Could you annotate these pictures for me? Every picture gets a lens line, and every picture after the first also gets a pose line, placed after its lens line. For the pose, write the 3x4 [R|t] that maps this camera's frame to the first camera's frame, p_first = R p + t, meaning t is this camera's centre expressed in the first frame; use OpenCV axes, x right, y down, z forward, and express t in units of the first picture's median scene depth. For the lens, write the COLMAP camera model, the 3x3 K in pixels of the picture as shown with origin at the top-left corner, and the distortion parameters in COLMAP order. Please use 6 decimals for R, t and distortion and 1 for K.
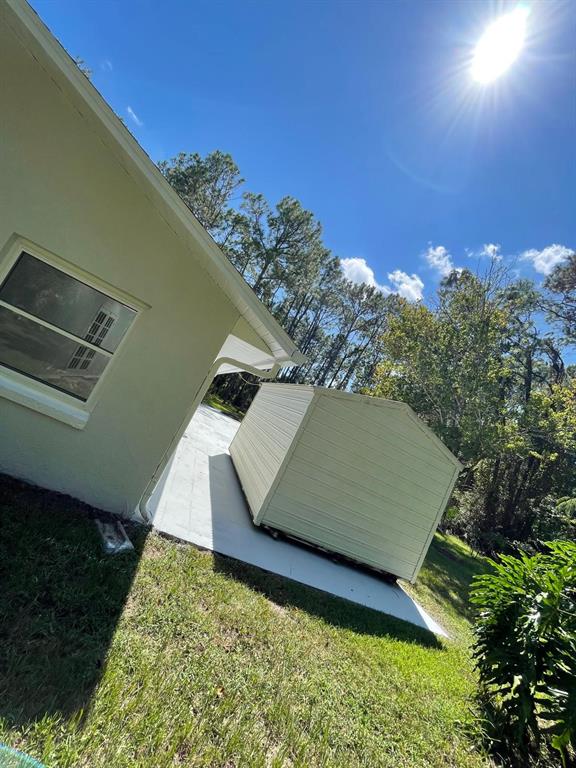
lens RADIAL K [[310.8, 0, 287.6], [0, 310.8, 372.3], [0, 0, 1]] dist [-0.001379, 0.000006]
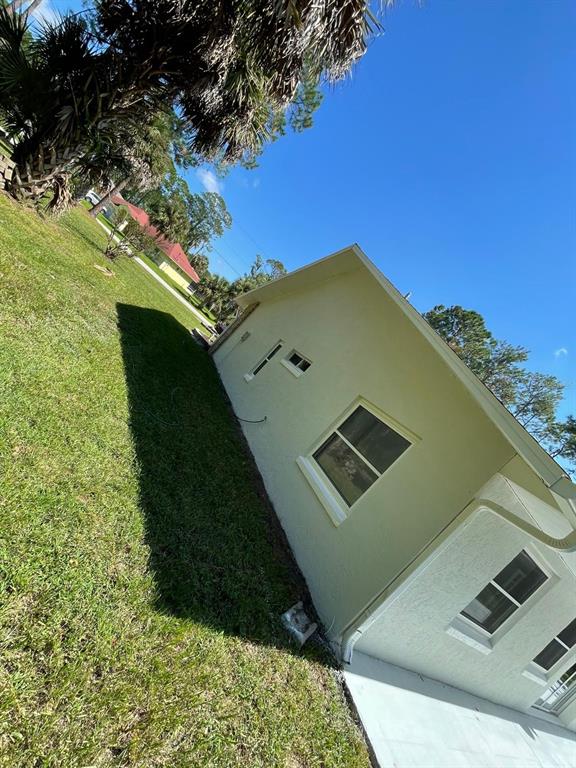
lens RADIAL K [[310.8, 0, 287.6], [0, 310.8, 372.3], [0, 0, 1]] dist [-0.001379, 0.000006]
pose [[0.417418, -0.211326, -0.883800, 0.411229], [-0.451553, 0.795771, -0.403545, 0.279724], [0.788582, 0.567530, 0.236744, 0.259522]]
